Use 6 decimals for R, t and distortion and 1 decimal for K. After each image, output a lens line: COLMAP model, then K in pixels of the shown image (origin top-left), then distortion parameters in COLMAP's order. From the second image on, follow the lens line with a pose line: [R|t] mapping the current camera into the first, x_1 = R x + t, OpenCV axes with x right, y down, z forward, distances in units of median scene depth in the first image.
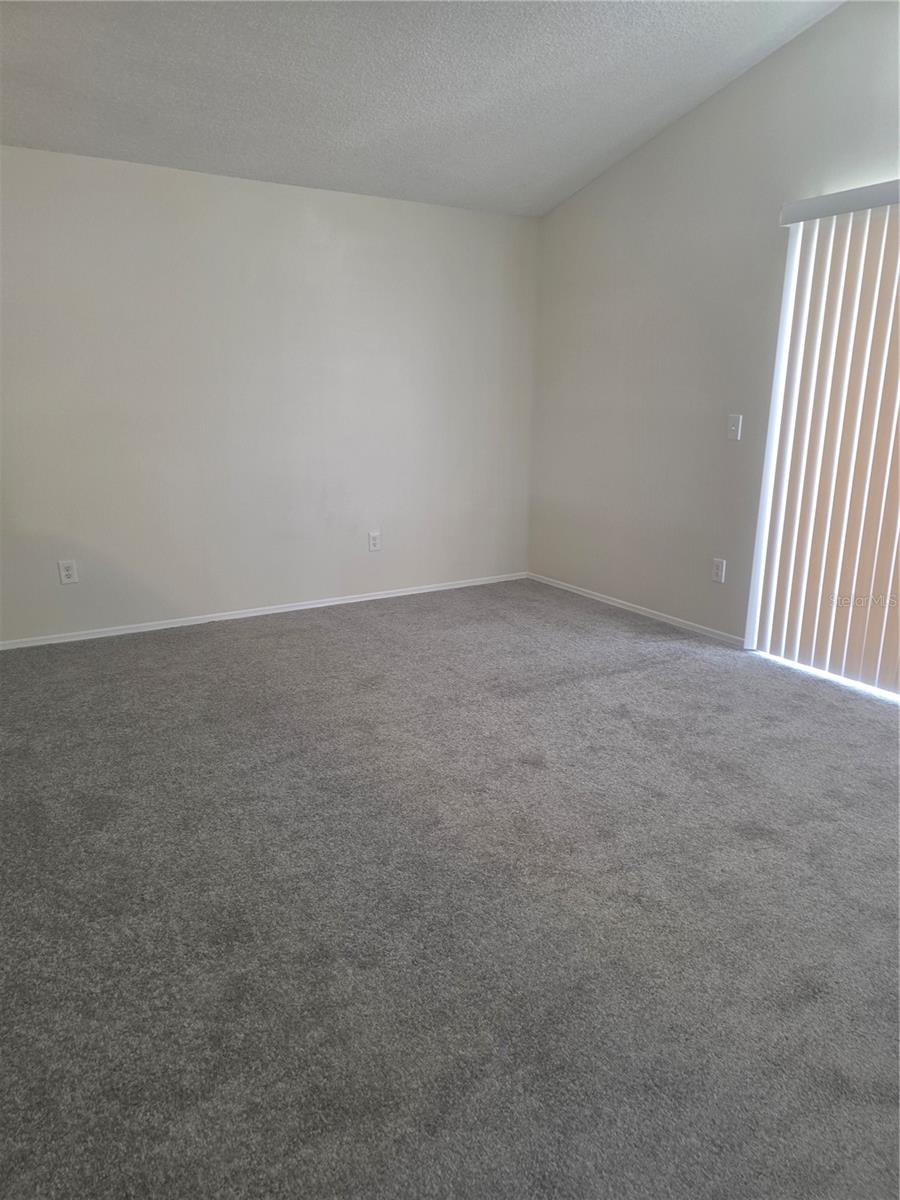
lens RADIAL K [[781.3, 0, 450.2], [0, 781.3, 602.8], [0, 0, 1]] dist [0.047700, -0.043939]
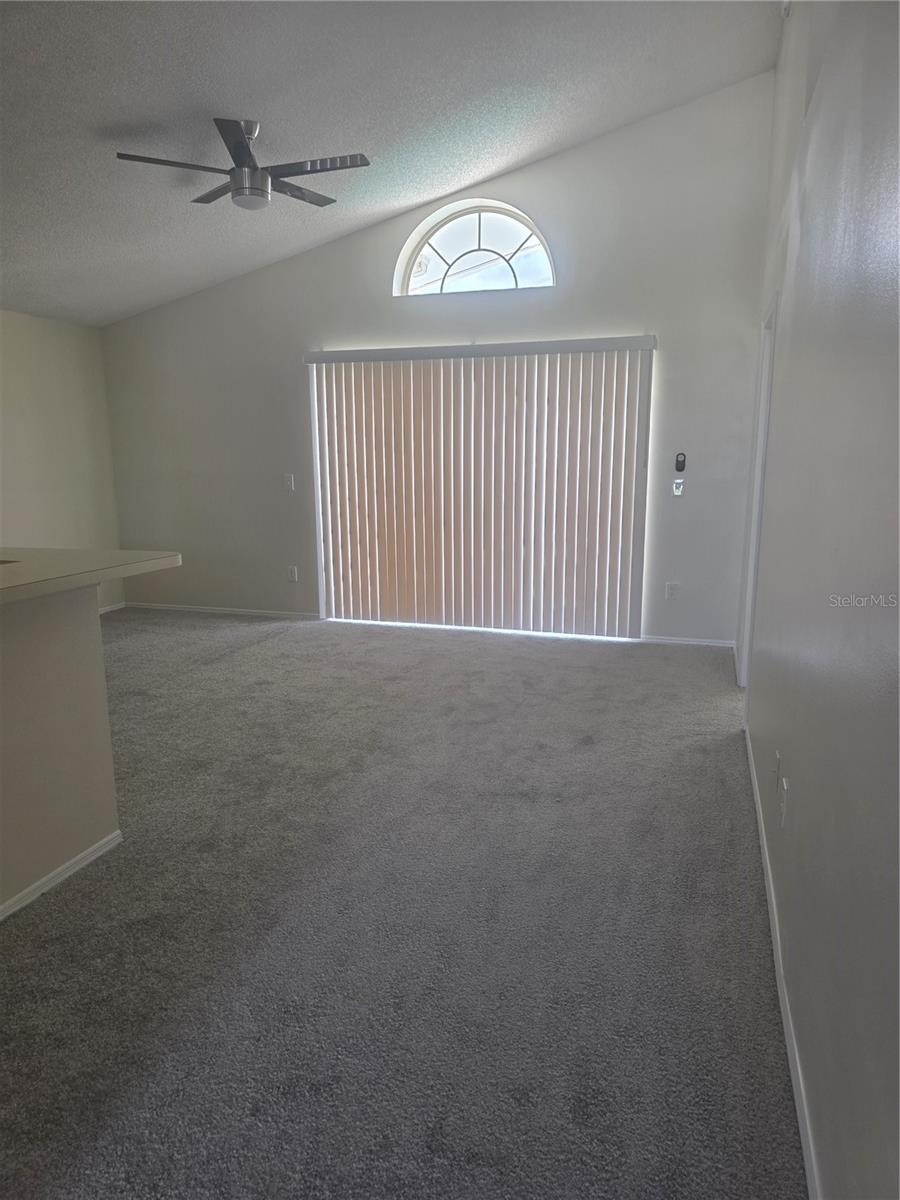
lens RADIAL K [[781.3, 0, 442.5], [0, 781.3, 598.1], [0, 0, 1]] dist [0.047700, -0.043939]
pose [[0.745348, -0.132793, 0.653317, -0.536592], [0.184370, 0.982800, -0.010578, 0.091904], [-0.640675, 0.128336, 0.757011, -0.411976]]
